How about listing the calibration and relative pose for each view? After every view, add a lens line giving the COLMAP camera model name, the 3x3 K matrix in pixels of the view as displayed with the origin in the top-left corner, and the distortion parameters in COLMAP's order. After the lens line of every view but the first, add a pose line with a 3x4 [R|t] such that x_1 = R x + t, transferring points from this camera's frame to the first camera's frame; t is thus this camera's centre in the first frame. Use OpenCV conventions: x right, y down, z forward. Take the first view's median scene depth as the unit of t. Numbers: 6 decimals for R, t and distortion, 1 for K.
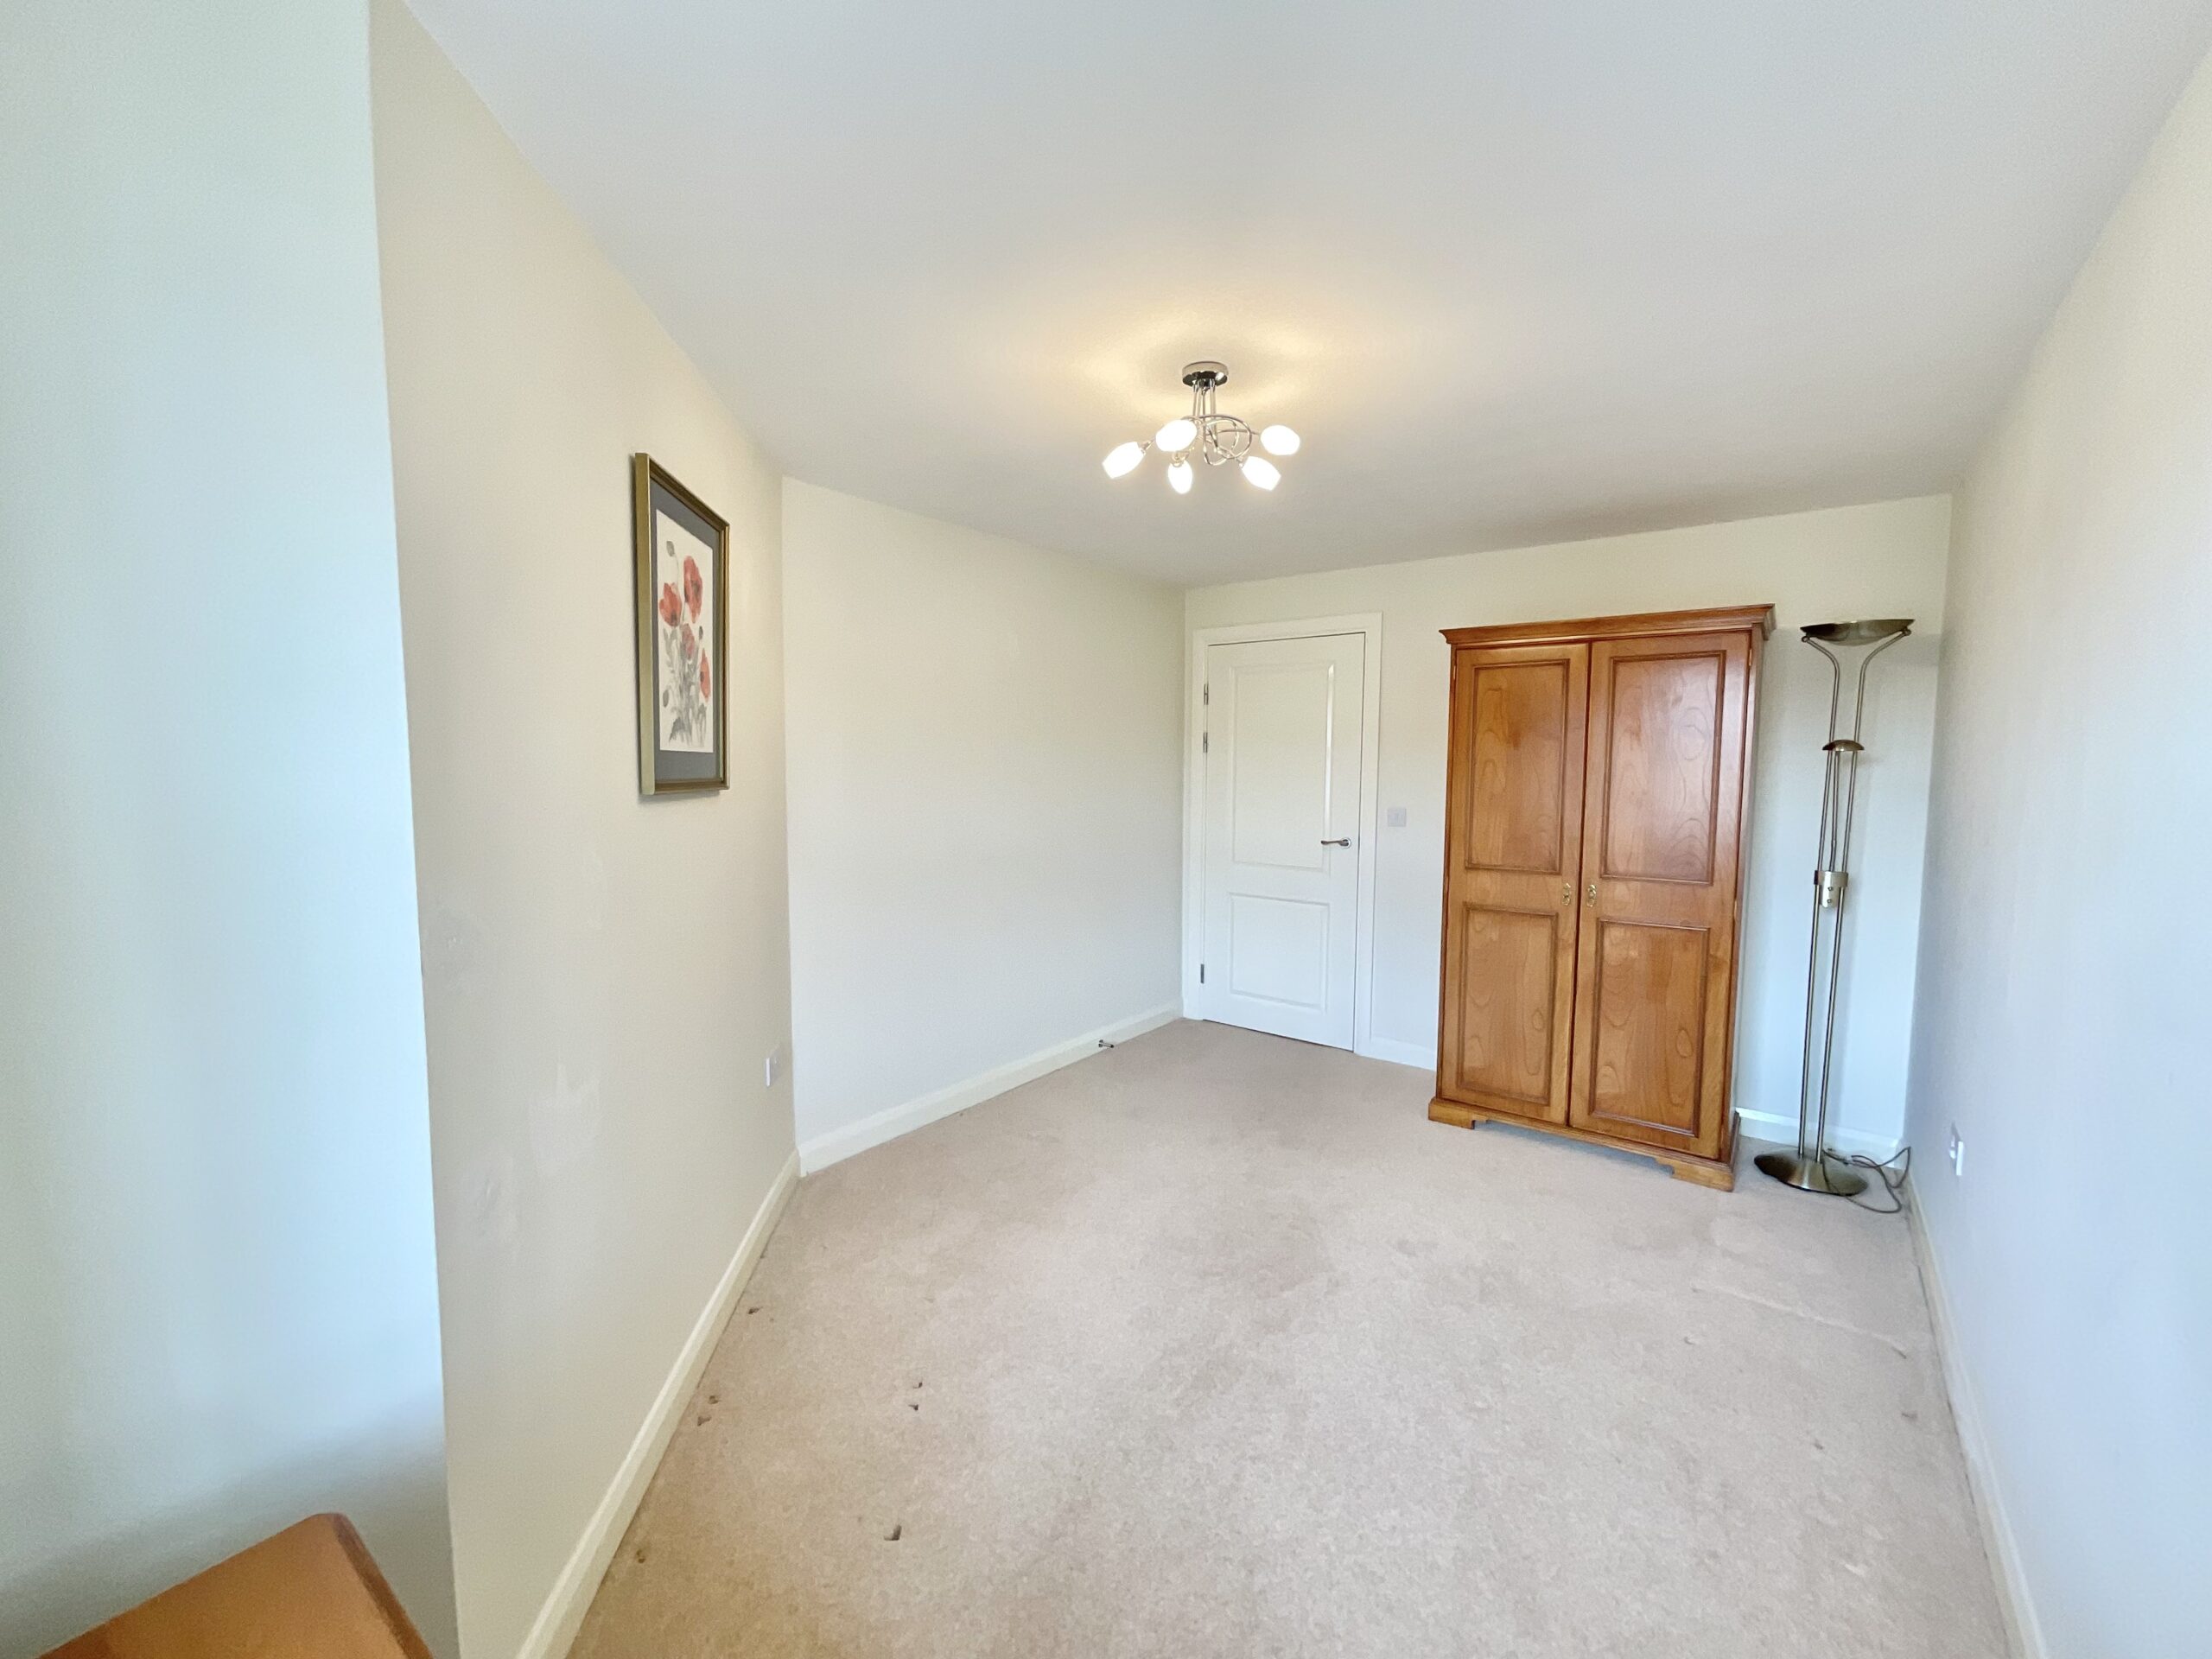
lens RADIAL K [[903.0, 0, 1105.9], [0, 903.0, 828.2], [0, 0, 1]] dist [0.001168, 0.000753]
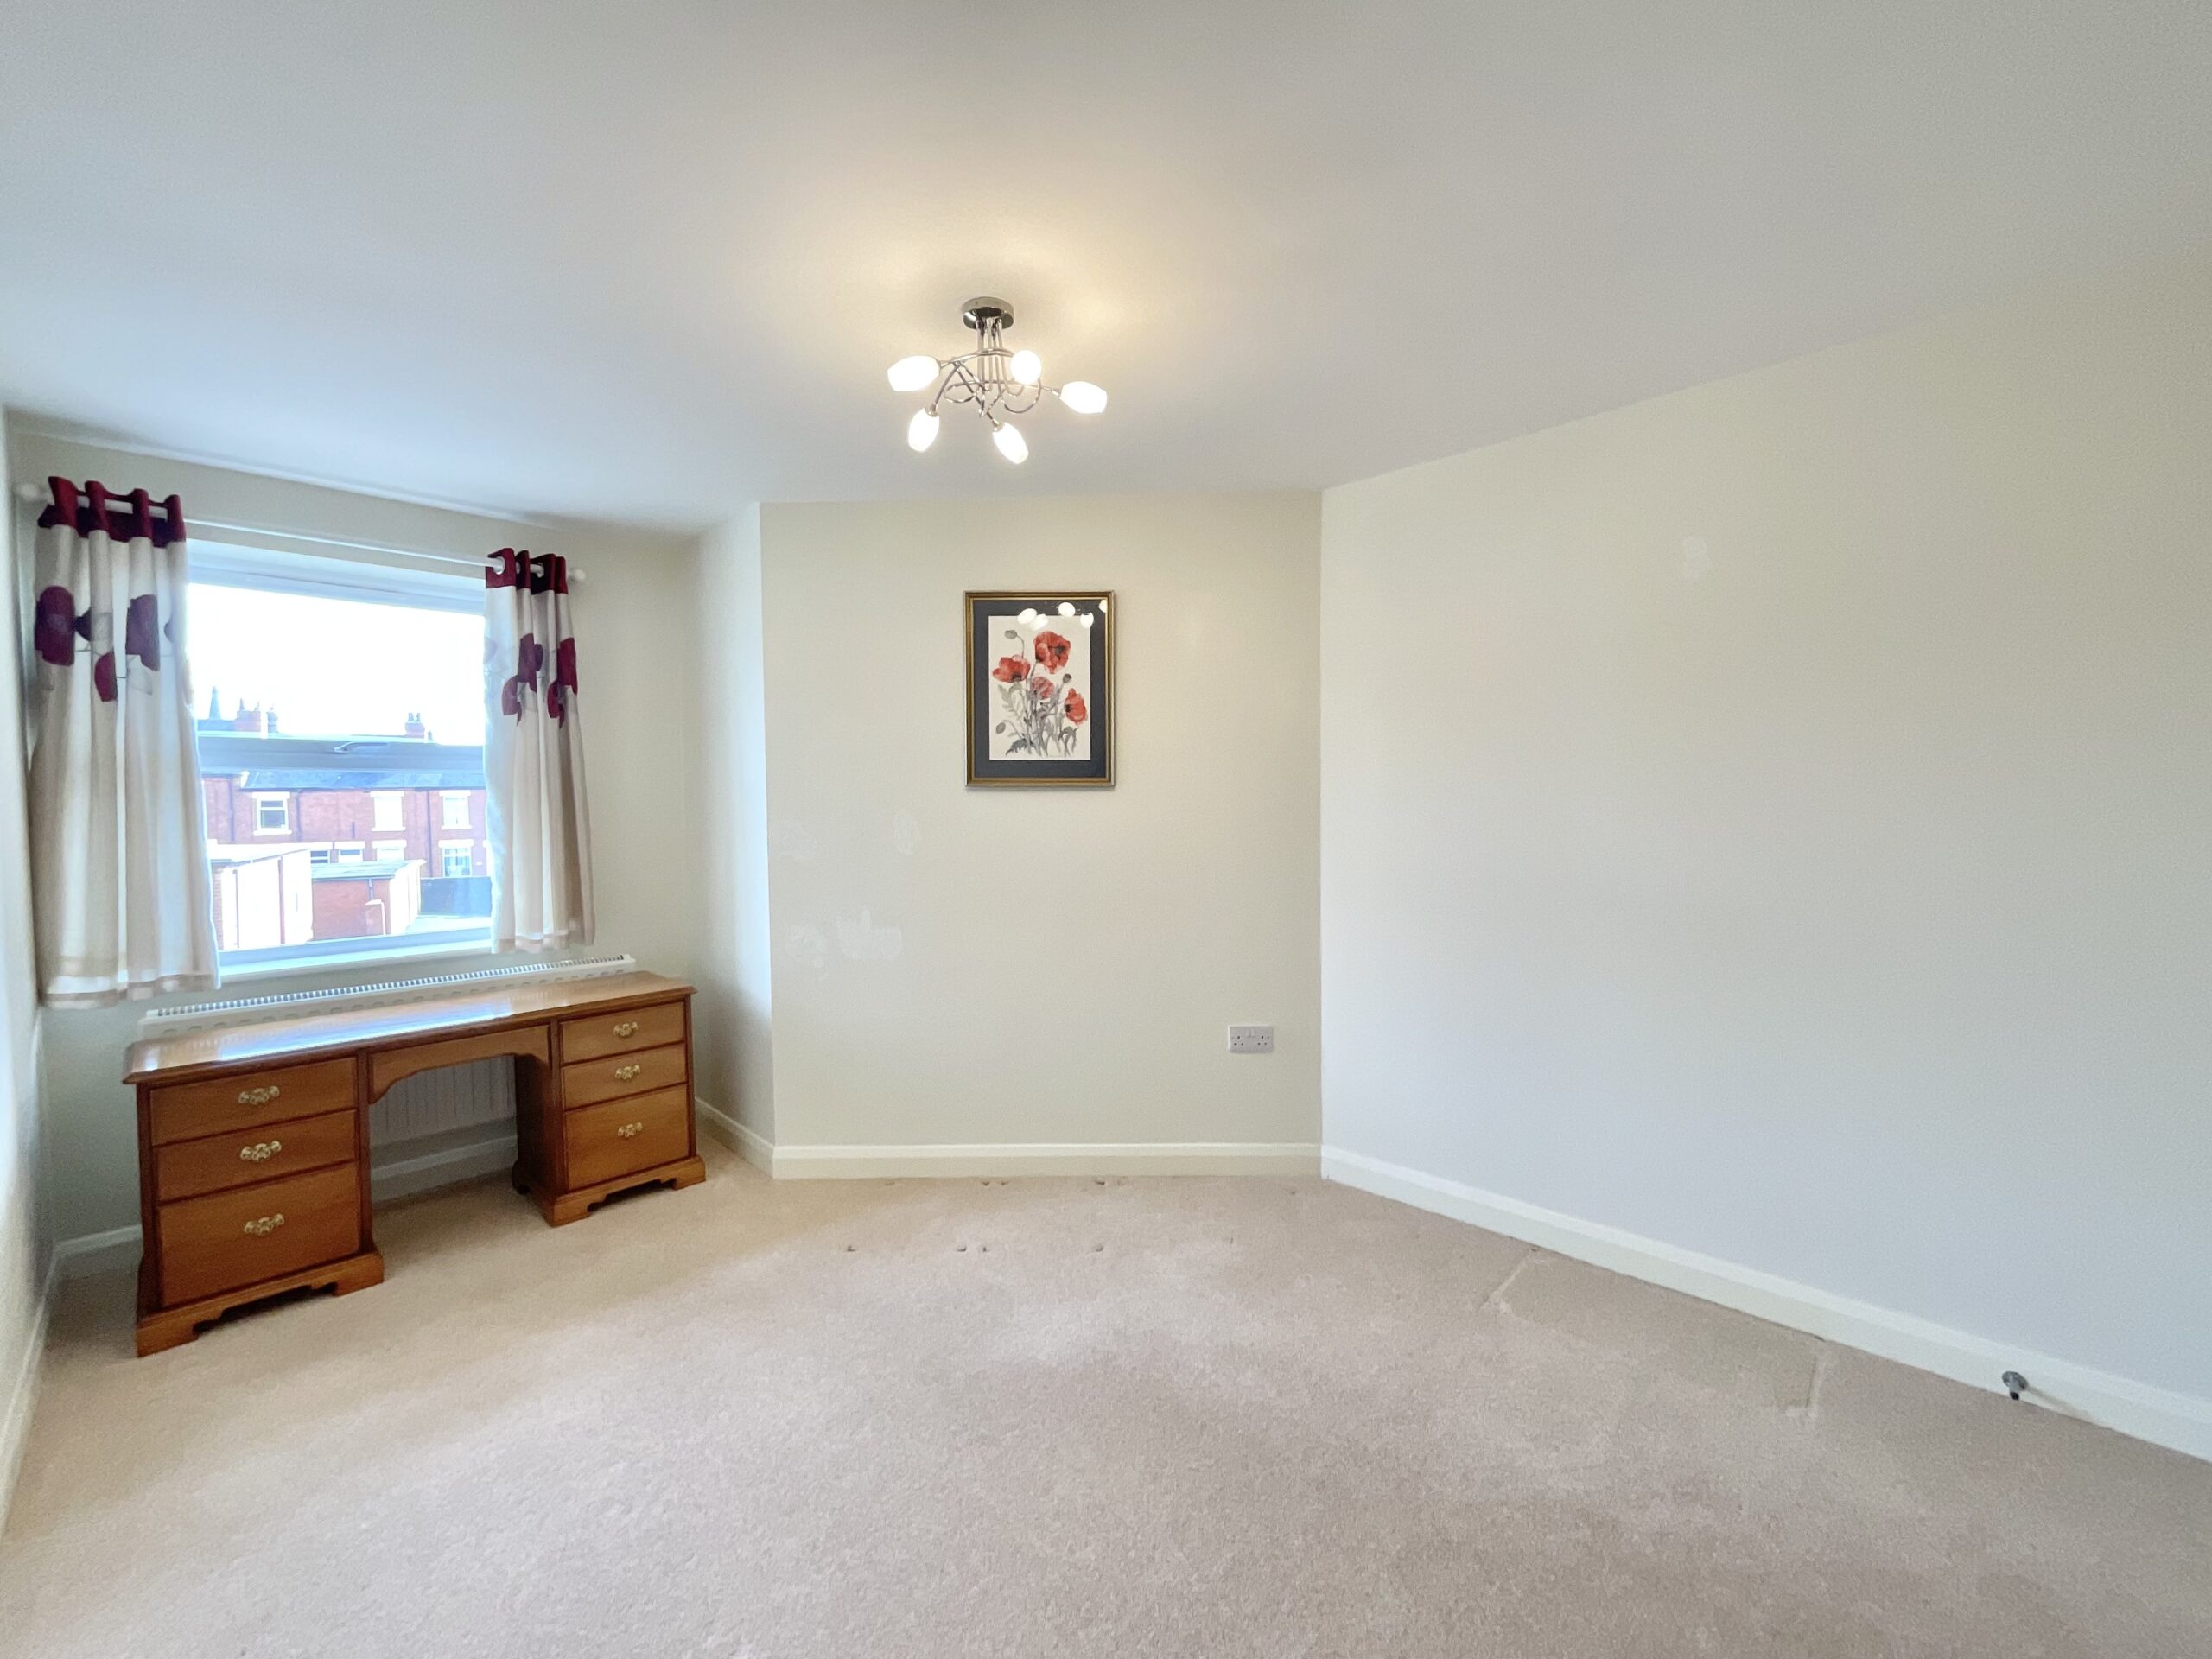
lens RADIAL K [[903.0, 0, 1101.9], [0, 903.0, 822.0], [0, 0, 1]] dist [0.001168, 0.000753]
pose [[-0.125007, 0.020830, -0.991937, 1.036618], [-0.066047, 0.997387, 0.029268, -0.032385], [0.989955, 0.069173, -0.123304, 1.302730]]
